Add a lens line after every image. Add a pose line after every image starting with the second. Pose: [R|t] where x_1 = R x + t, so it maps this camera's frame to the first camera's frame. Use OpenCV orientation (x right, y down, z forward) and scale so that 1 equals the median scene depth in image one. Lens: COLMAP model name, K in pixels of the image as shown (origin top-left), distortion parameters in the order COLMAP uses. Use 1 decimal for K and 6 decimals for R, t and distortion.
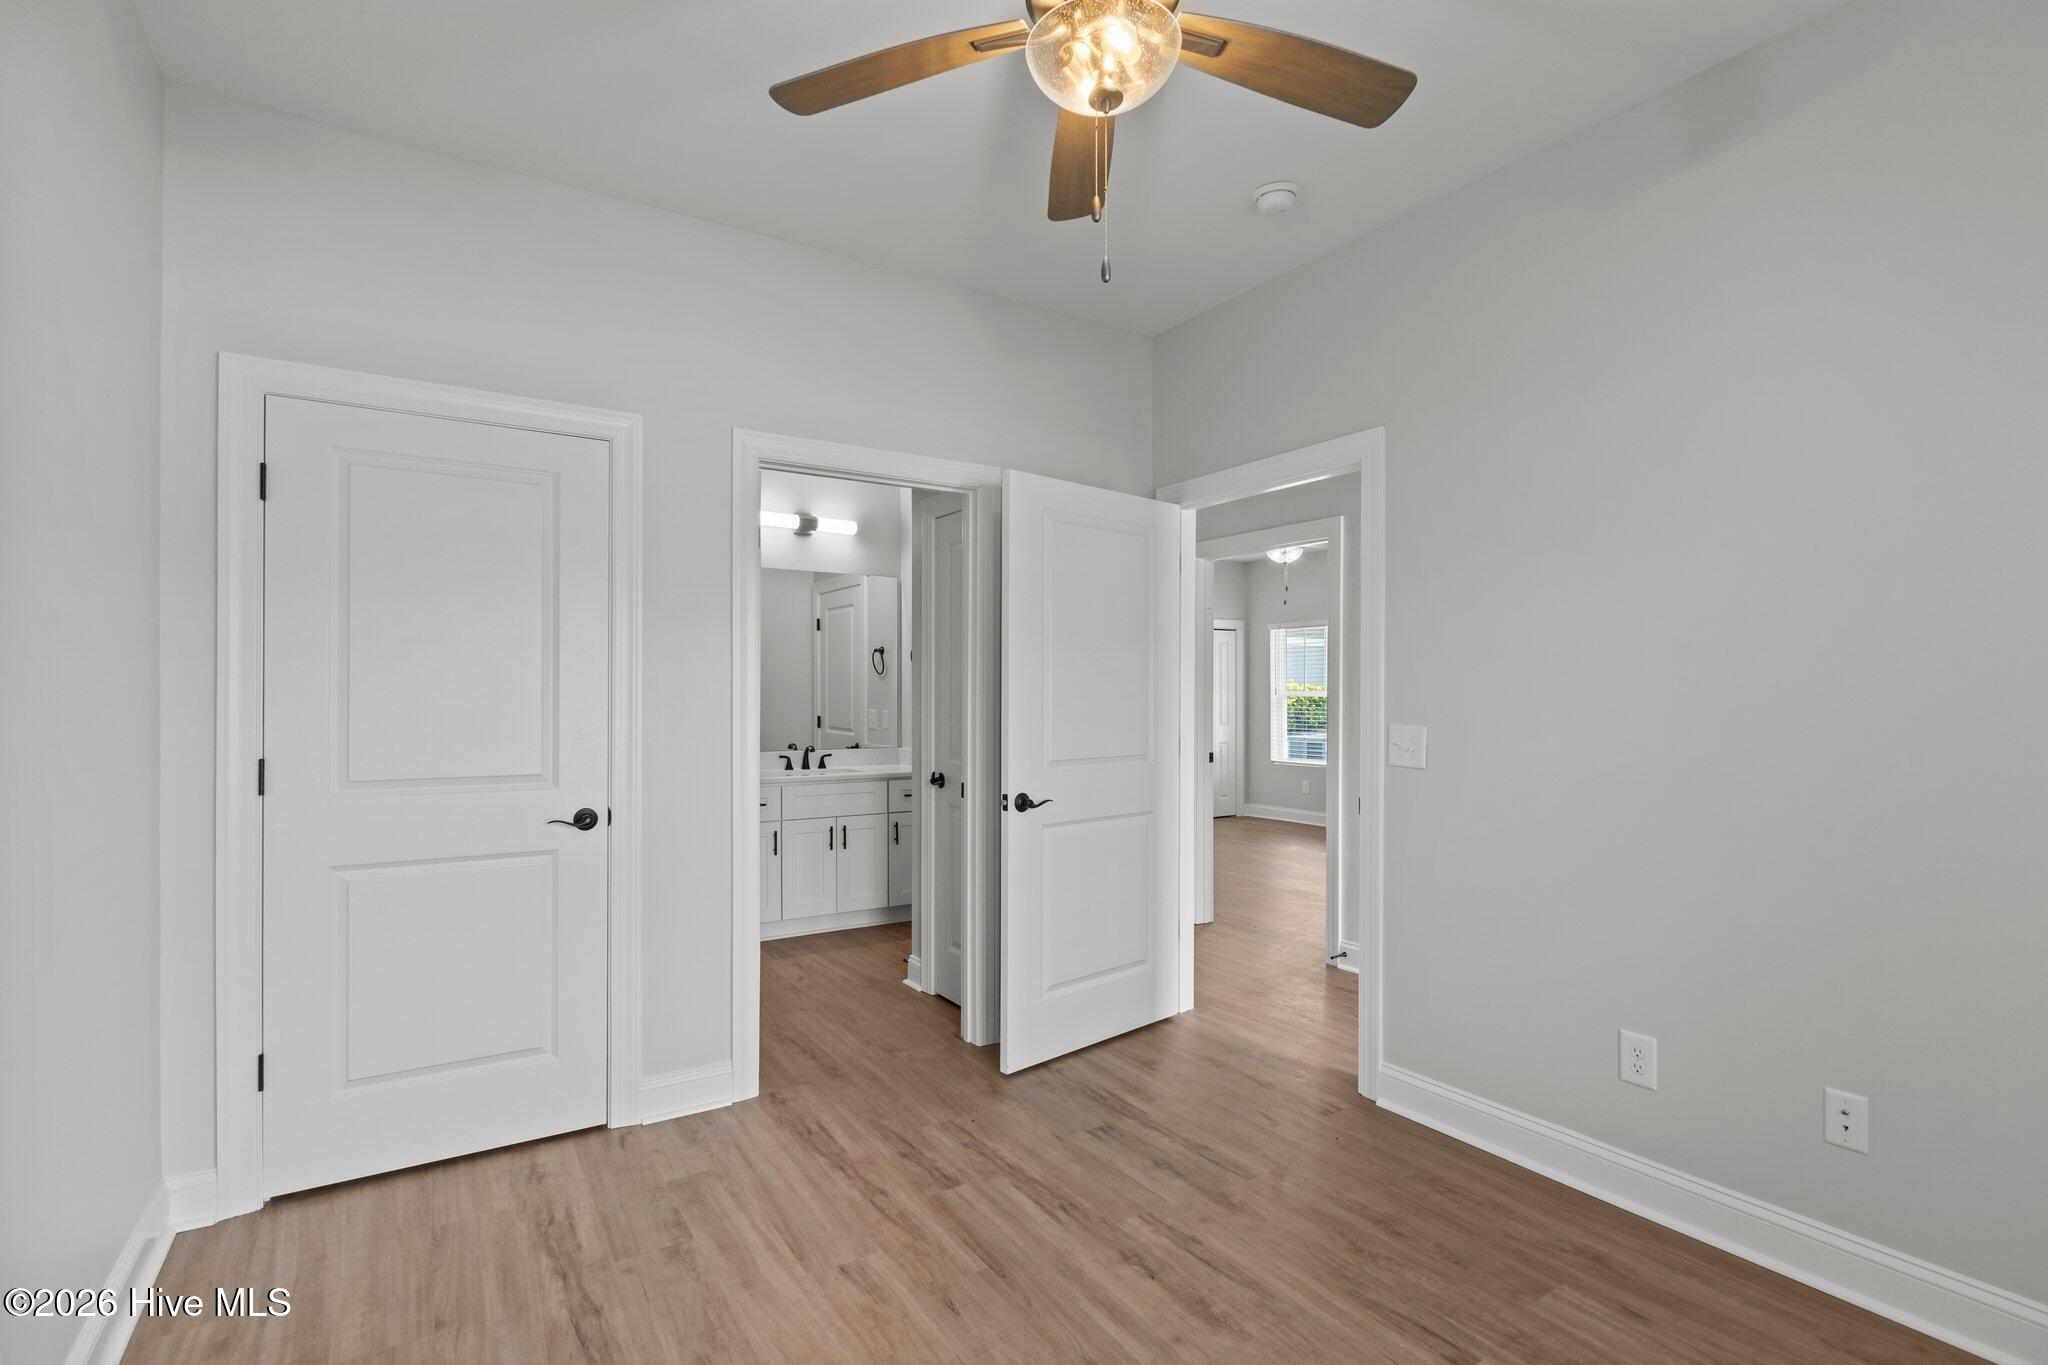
lens RADIAL K [[976.9, 0, 1056.4], [0, 976.9, 682.9], [0, 0, 1]] dist [0.008617, -0.000228]
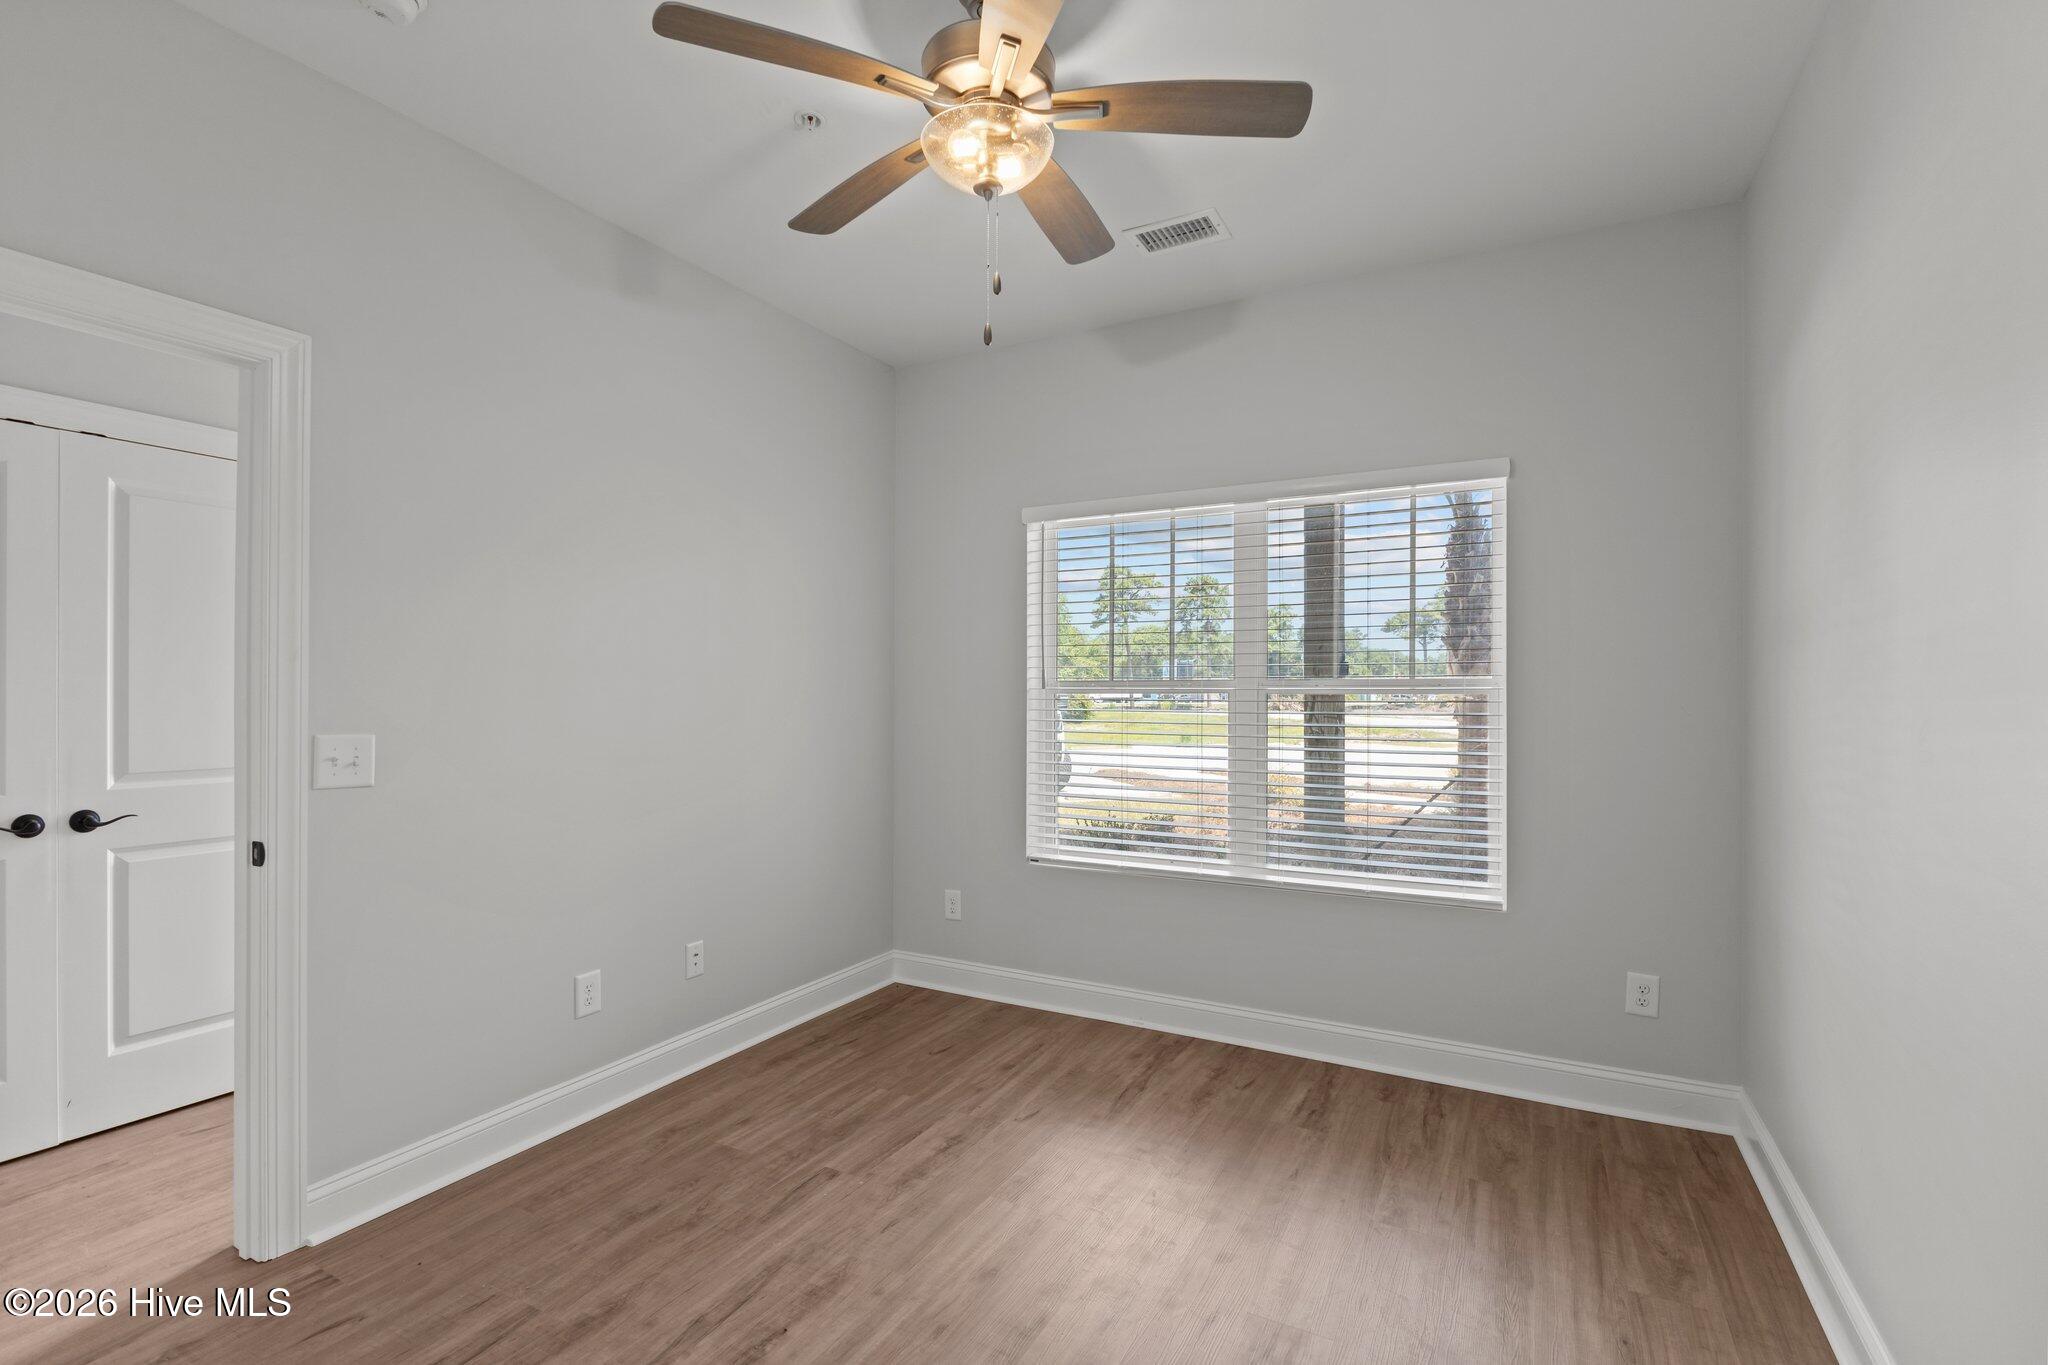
lens RADIAL K [[911.5, 0, 1029.4], [0, 911.5, 684.5], [0, 0, 1]] dist [-0.009066, -0.000402]
pose [[-0.462461, 0.010325, 0.886580, -0.690883], [-0.009613, 0.999815, -0.016659, 0.013536], [-0.886588, -0.016227, -0.462276, 1.082950]]
